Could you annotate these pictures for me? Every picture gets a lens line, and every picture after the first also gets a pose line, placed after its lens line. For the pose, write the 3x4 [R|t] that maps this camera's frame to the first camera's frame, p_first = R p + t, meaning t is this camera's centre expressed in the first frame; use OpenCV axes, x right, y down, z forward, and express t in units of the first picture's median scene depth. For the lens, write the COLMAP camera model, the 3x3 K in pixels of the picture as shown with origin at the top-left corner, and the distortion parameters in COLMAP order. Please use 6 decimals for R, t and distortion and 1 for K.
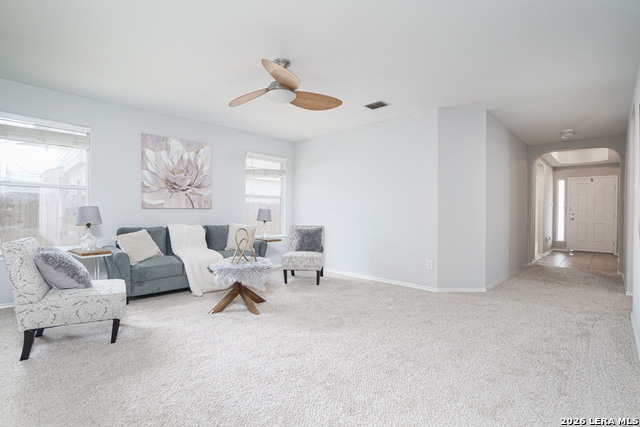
lens RADIAL K [[309.4, 0, 317.4], [0, 309.4, 214.5], [0, 0, 1]] dist [-0.032289, 0.002057]
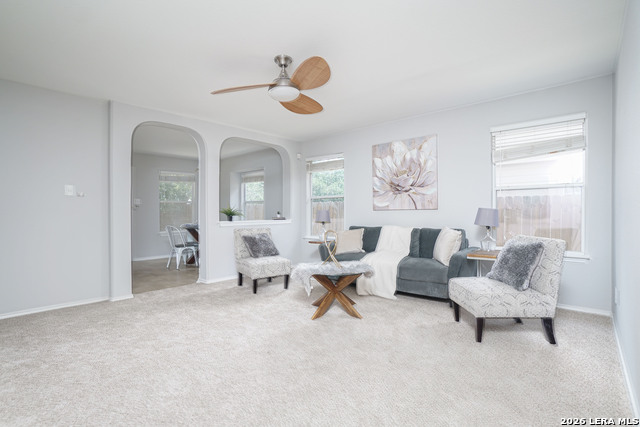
lens RADIAL K [[309.4, 0, 317.6], [0, 309.4, 214.1], [0, 0, 1]] dist [-0.032289, 0.002057]
pose [[0.045844, -0.004020, -0.998941, 0.541544], [-0.003054, 0.999987, -0.004164, -0.000605], [0.998944, 0.003242, 0.045832, 0.681281]]
